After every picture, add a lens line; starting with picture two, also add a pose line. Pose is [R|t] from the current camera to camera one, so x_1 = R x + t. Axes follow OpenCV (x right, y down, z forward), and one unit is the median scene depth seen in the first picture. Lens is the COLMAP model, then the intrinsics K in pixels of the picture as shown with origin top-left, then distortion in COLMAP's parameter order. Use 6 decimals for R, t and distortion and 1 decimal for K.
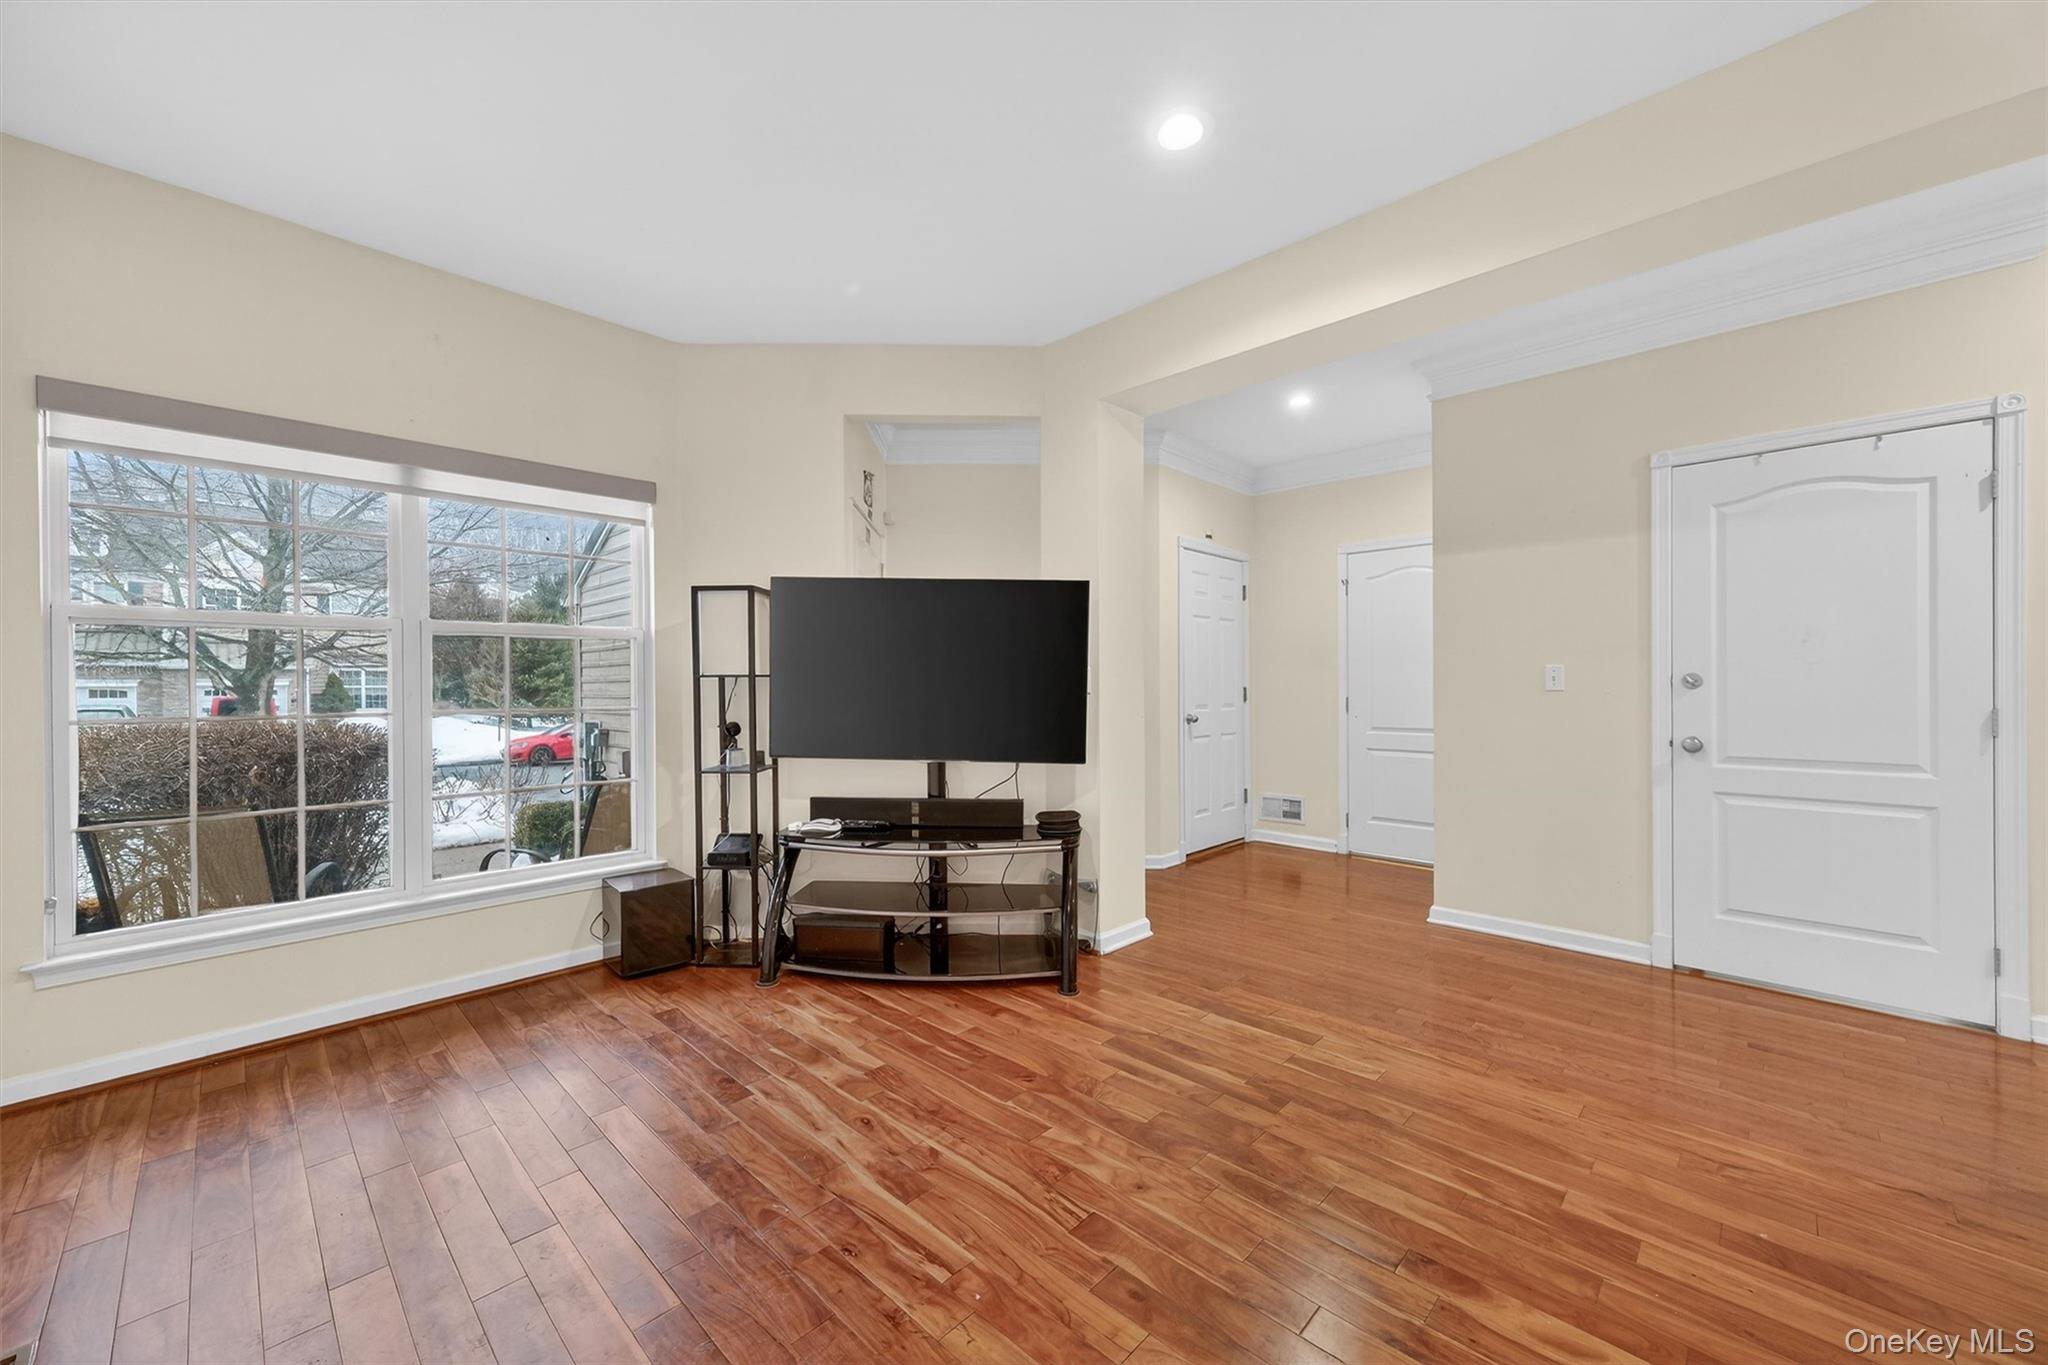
lens RADIAL K [[810.7, 0, 1037.4], [0, 810.7, 678.7], [0, 0, 1]] dist [-0.003686, 0.001179]
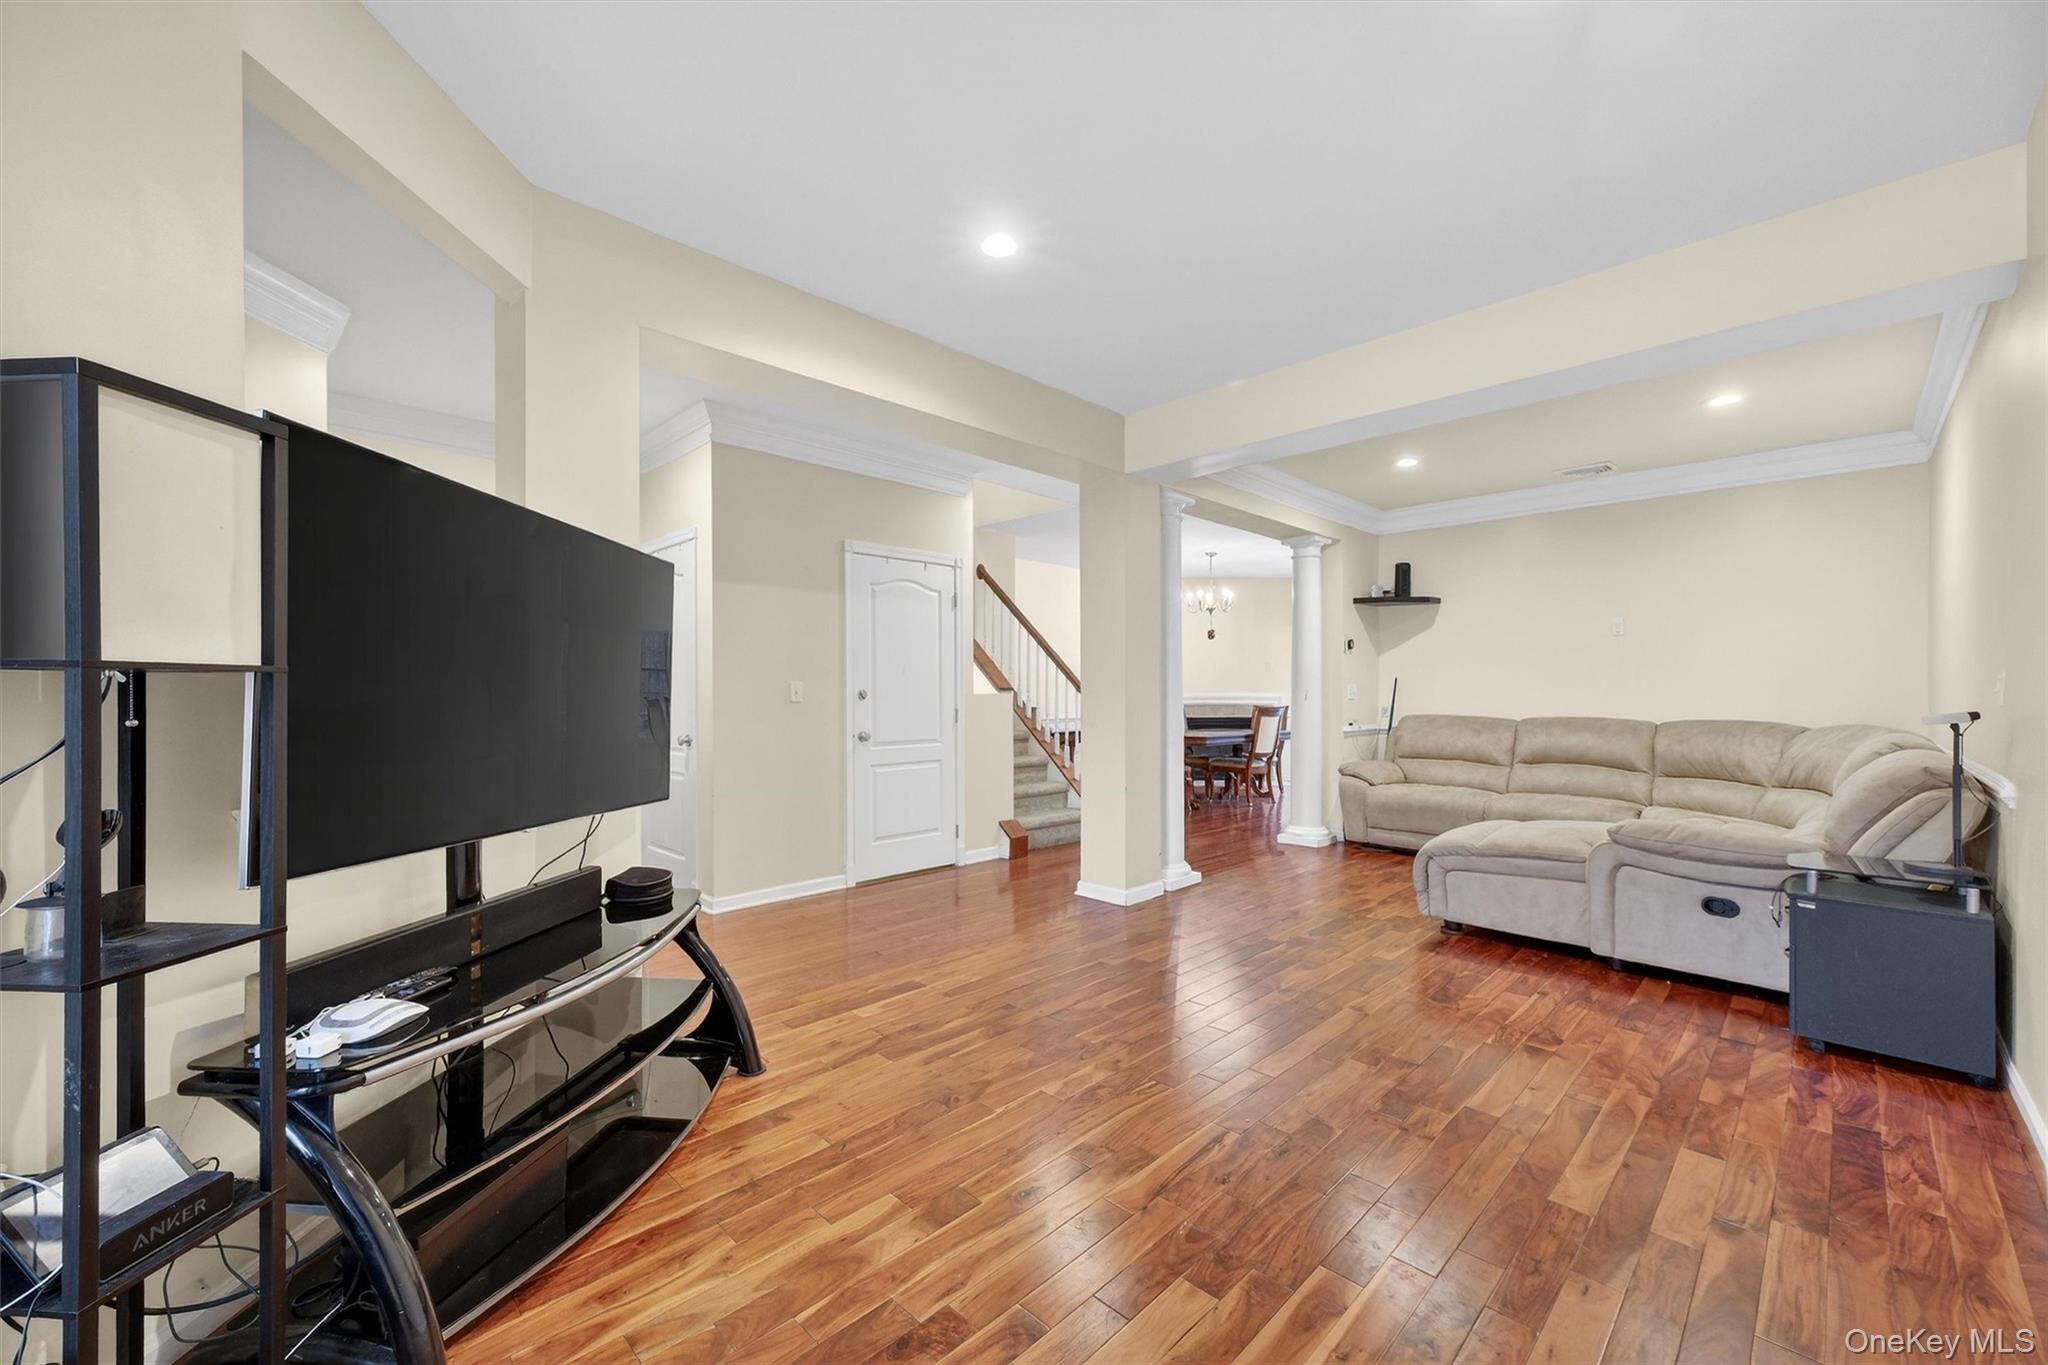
lens RADIAL K [[810.7, 0, 1037.3], [0, 810.7, 690.5], [0, 0, 1]] dist [-0.003686, 0.001179]
pose [[0.008621, 0.004224, 0.999954, -0.878484], [-0.000065, 0.999991, -0.004224, 0.001384], [-0.999963, -0.000029, 0.008621, 0.784848]]
